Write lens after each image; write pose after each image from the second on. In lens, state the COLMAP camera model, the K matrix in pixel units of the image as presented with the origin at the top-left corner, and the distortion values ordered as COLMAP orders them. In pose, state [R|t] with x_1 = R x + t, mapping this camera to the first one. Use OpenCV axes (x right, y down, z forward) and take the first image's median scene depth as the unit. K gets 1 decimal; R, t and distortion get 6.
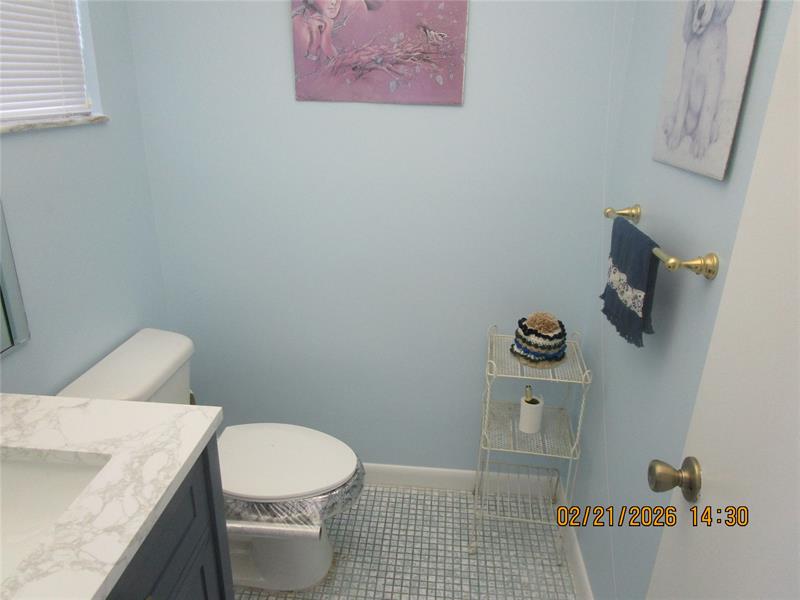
lens RADIAL K [[574.8, 0, 393.3], [0, 574.8, 302.6], [0, 0, 1]] dist [-0.028699, 0.007703]
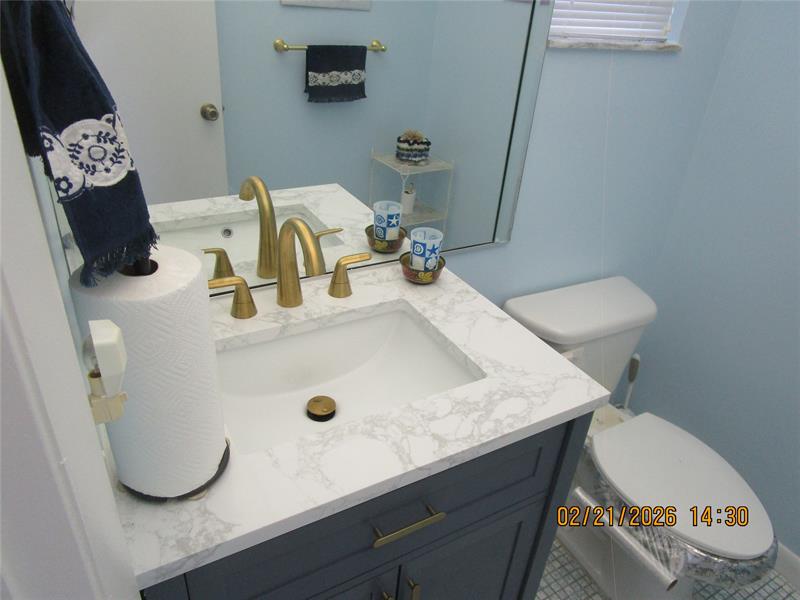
lens RADIAL K [[574.8, 0, 400.5], [0, 574.8, 294.5], [0, 0, 1]] dist [-0.028699, 0.007703]
pose [[0.560552, 0.423058, -0.711901, 0.088766], [-0.352784, 0.899746, 0.256905, -0.071435], [0.749216, 0.107139, 0.653603, 0.181215]]
